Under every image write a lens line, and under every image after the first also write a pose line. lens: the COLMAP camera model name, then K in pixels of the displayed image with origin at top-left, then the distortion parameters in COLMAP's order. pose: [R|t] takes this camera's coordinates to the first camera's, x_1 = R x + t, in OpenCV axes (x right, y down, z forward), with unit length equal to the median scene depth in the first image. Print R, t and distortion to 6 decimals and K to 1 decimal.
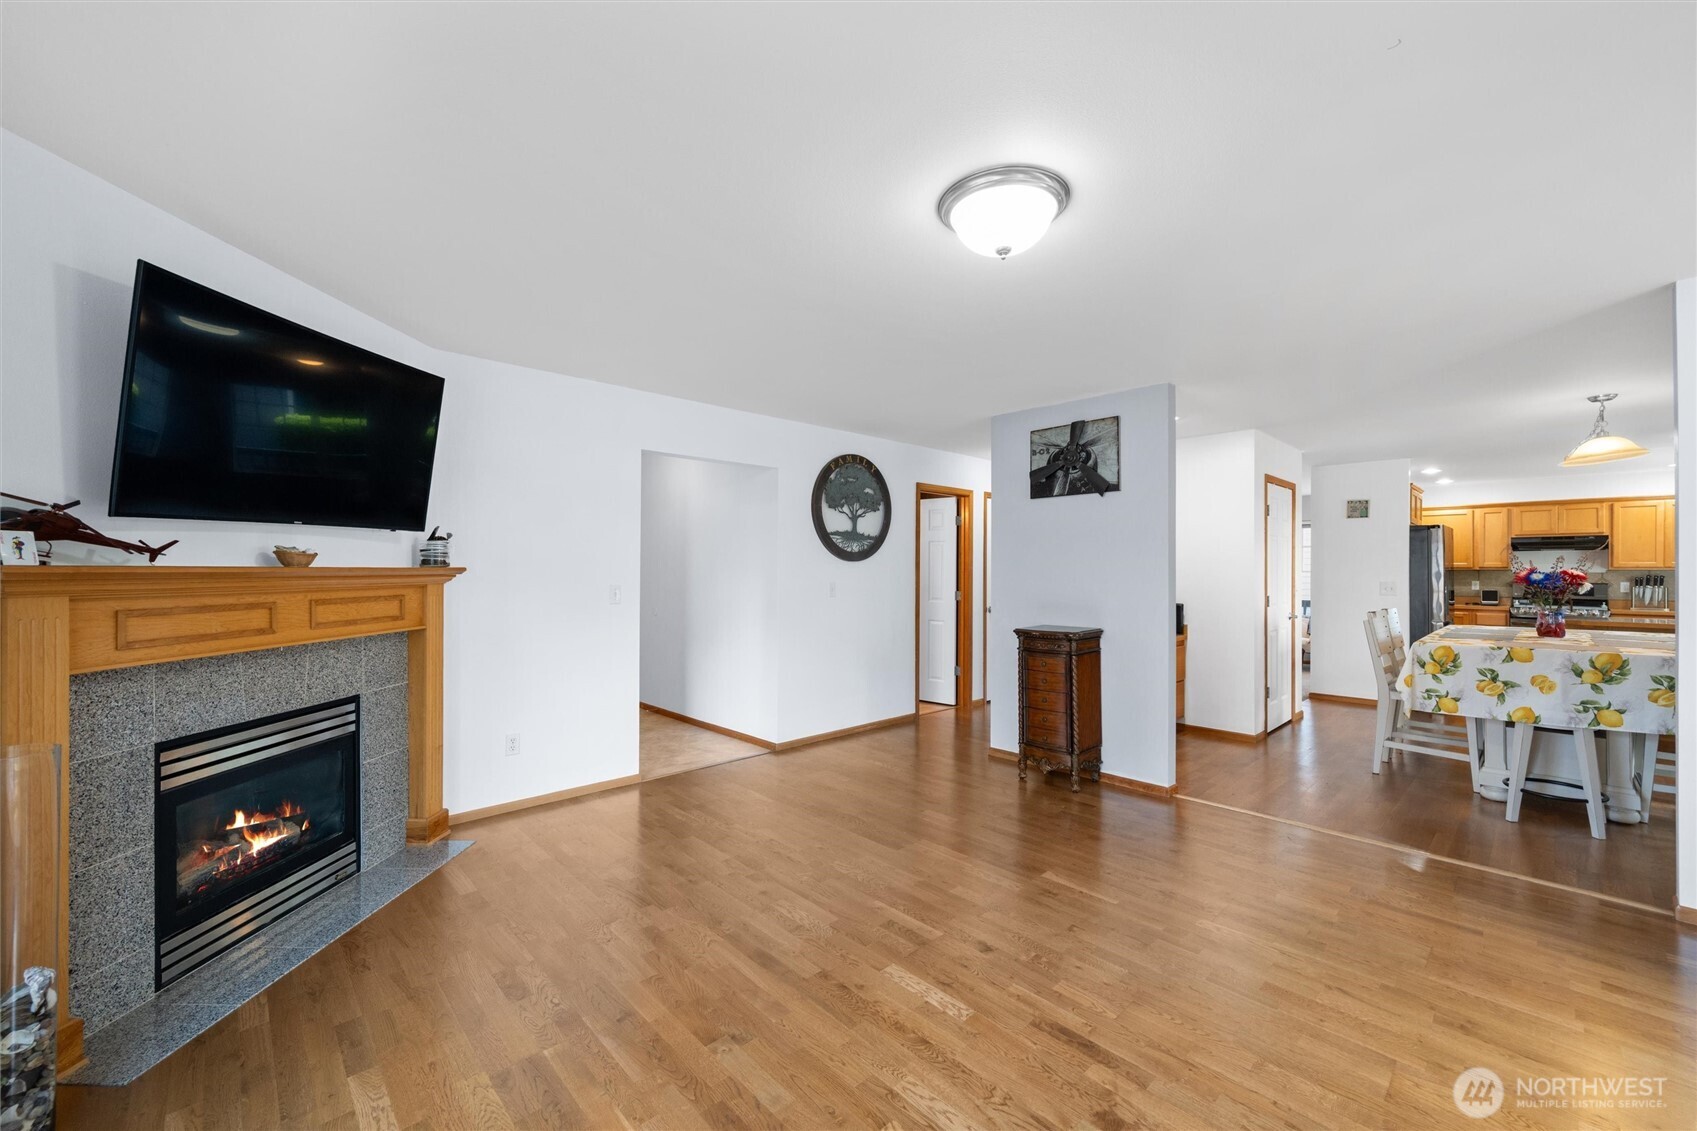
lens RADIAL K [[669.4, 0, 846.3], [0, 669.4, 570.3], [0, 0, 1]] dist [0.001615, -0.000182]
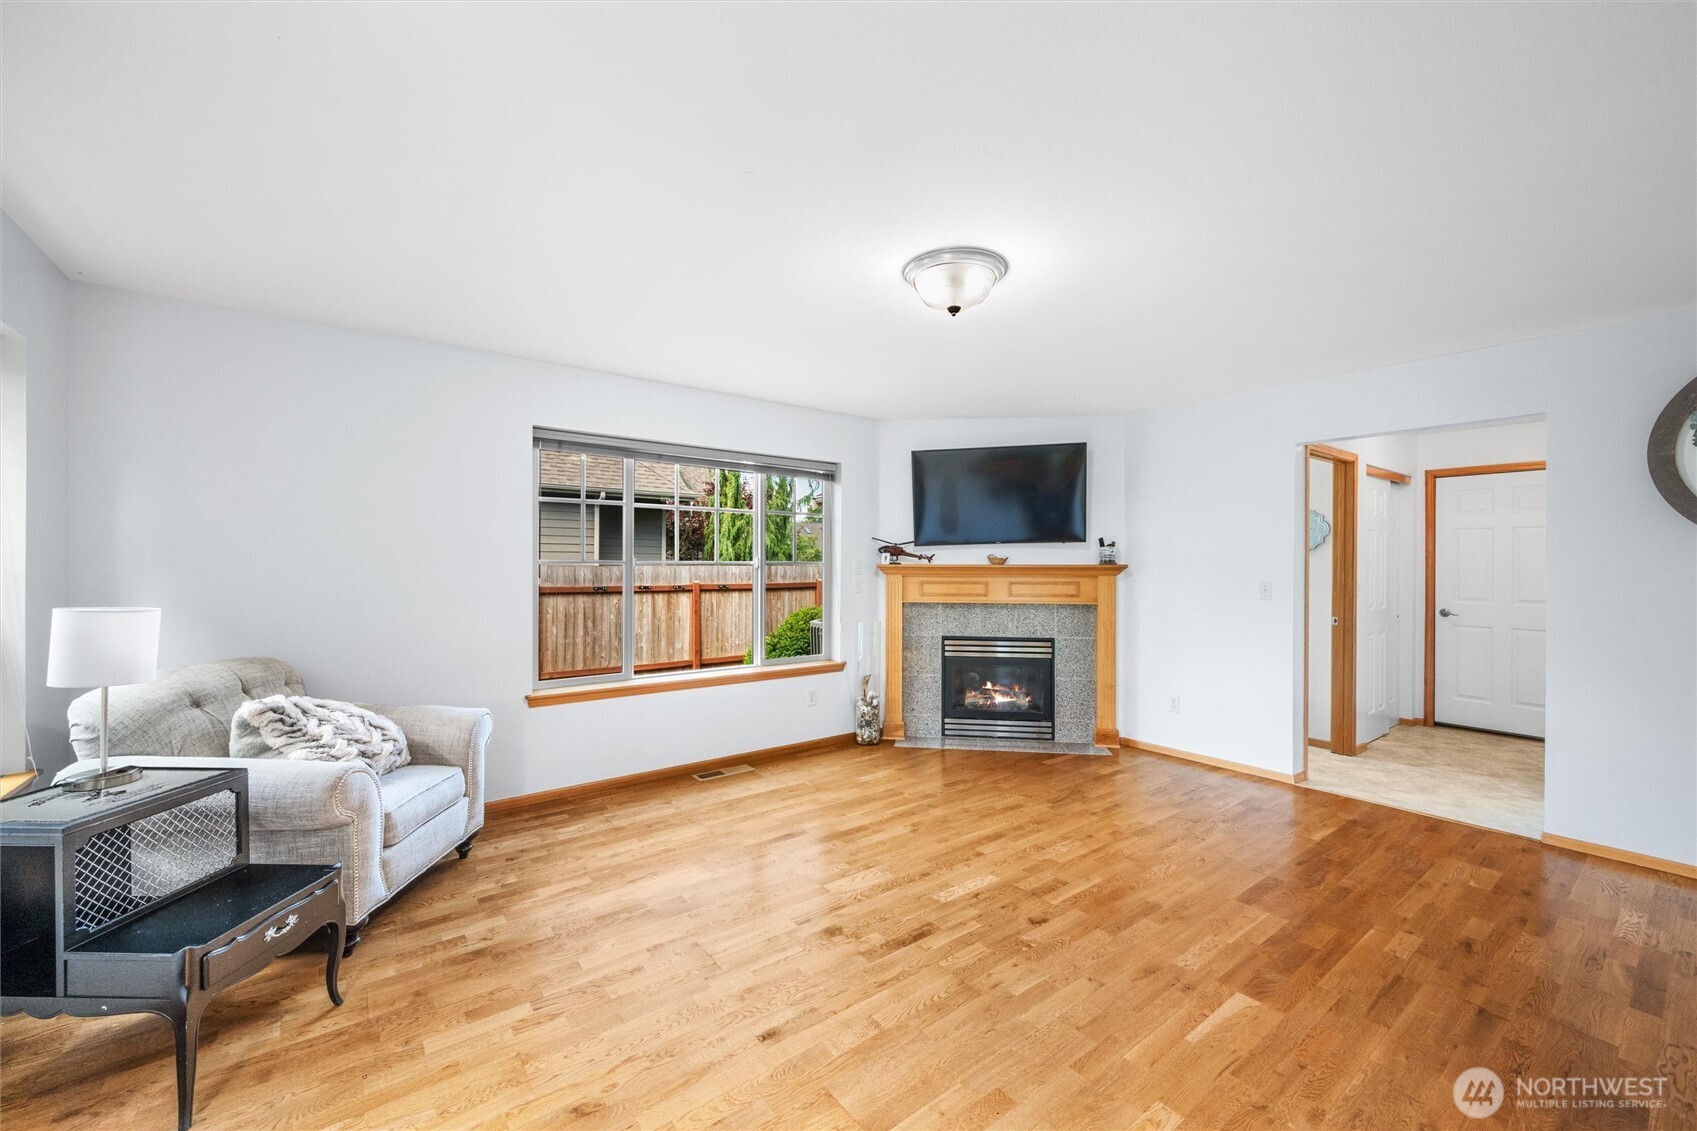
lens RADIAL K [[669.4, 0, 851.2], [0, 669.4, 565.1], [0, 0, 1]] dist [0.001615, -0.000182]
pose [[-0.104712, 0.000535, -0.994502, 1.226635], [-0.003353, 0.999994, 0.000891, -0.004026], [0.994497, 0.003428, -0.104709, 0.770527]]
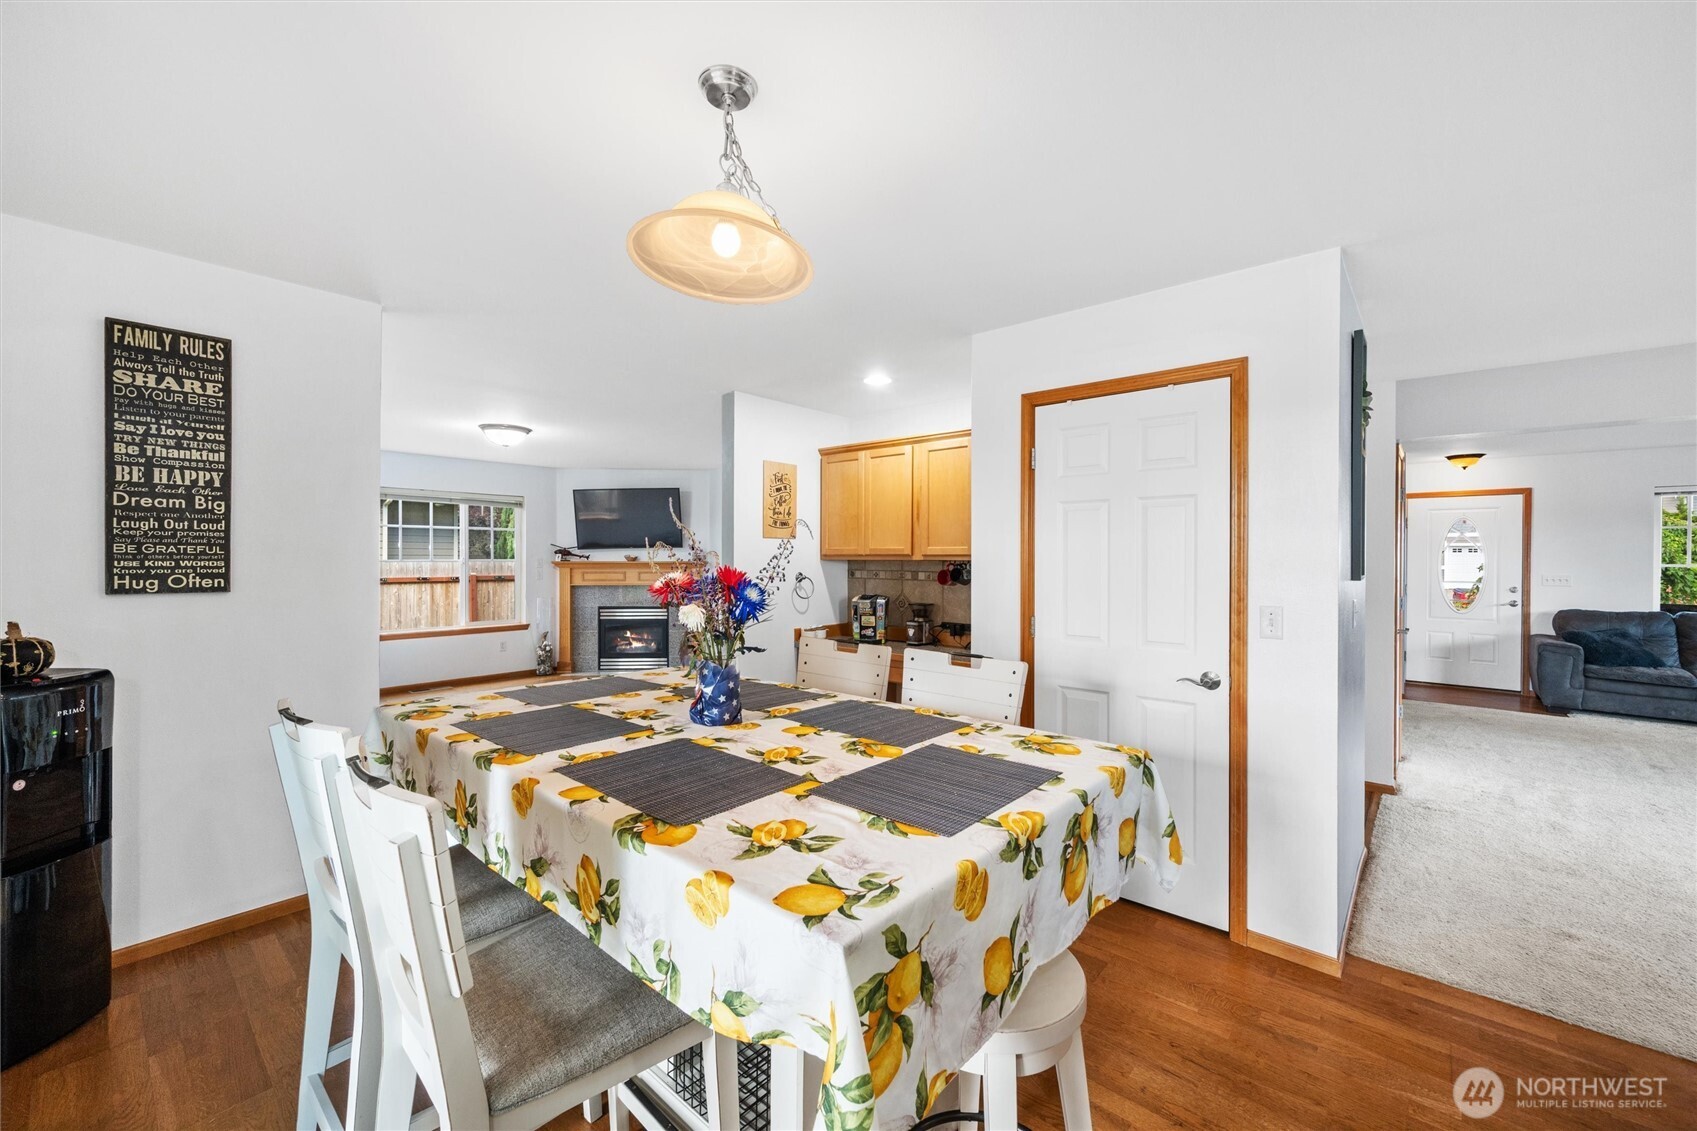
lens RADIAL K [[669.4, 0, 850.8], [0, 669.4, 553.9], [0, 0, 1]] dist [0.001615, -0.000182]
pose [[0.102927, -0.001616, -0.994688, 2.521629], [-0.000743, 0.999998, -0.001702, -0.036229], [0.994689, 0.000914, 0.102925, 1.721806]]
